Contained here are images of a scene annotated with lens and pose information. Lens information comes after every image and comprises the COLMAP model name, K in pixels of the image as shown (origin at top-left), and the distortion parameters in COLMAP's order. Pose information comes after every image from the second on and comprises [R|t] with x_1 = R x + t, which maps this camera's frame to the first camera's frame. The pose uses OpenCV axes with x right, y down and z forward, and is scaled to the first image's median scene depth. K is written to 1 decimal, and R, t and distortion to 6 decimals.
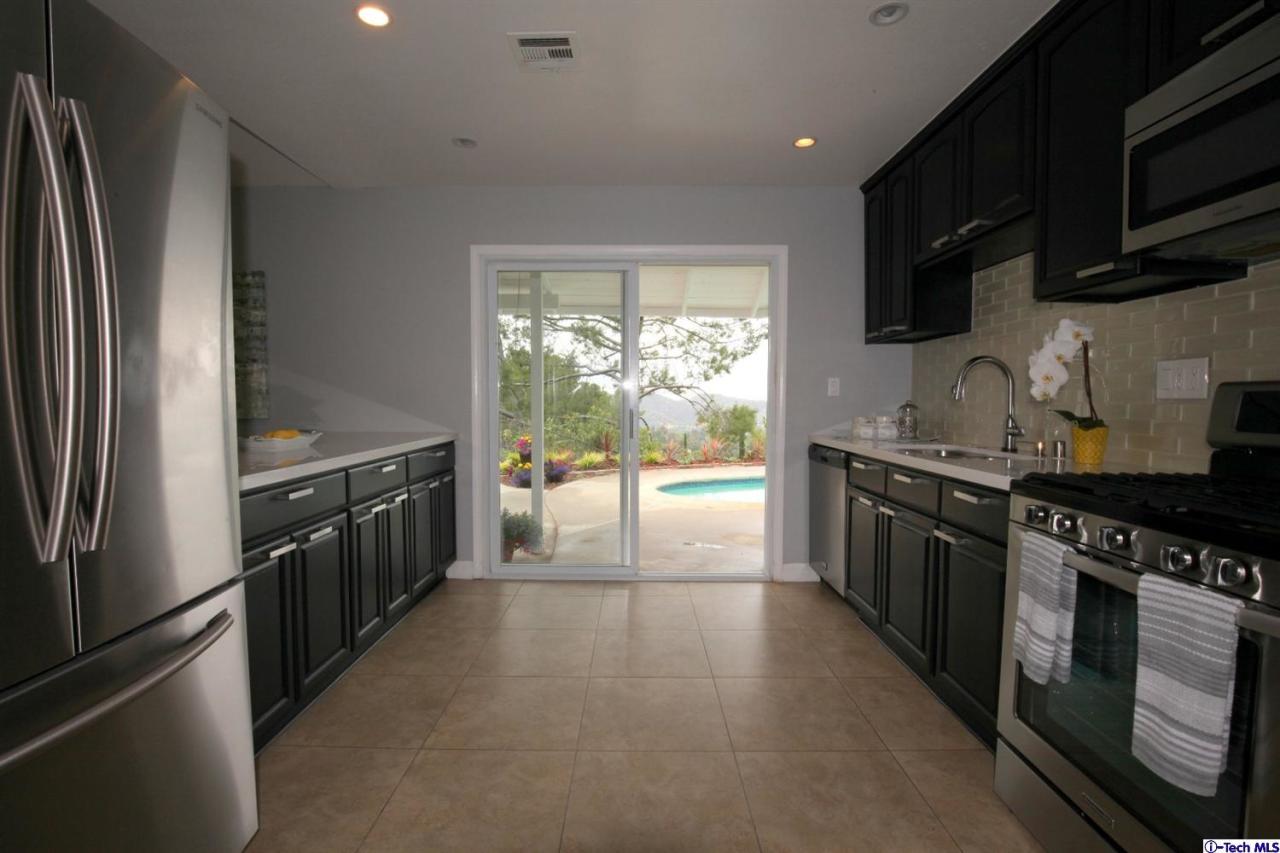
lens RADIAL K [[594.1, 0, 634.1], [0, 594.1, 428.3], [0, 0, 1]] dist [-0.029045, -0.000918]
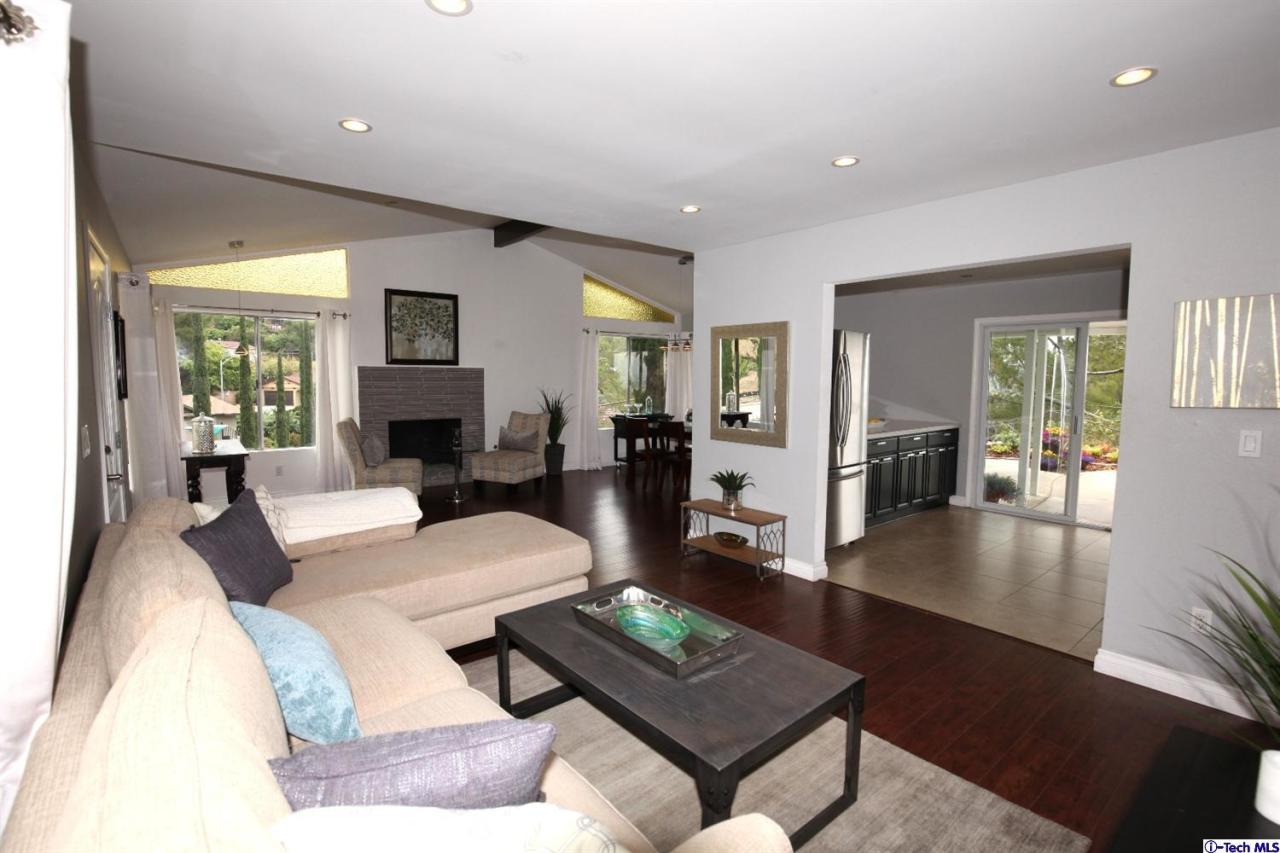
lens RADIAL K [[594.1, 0, 632.1], [0, 594.1, 429.1], [0, 0, 1]] dist [-0.029045, -0.000918]
pose [[0.632862, 0.070535, -0.771045, 0.457147], [-0.043554, 0.997508, 0.055503, -0.032355], [0.773038, -0.001544, 0.634357, -0.919410]]
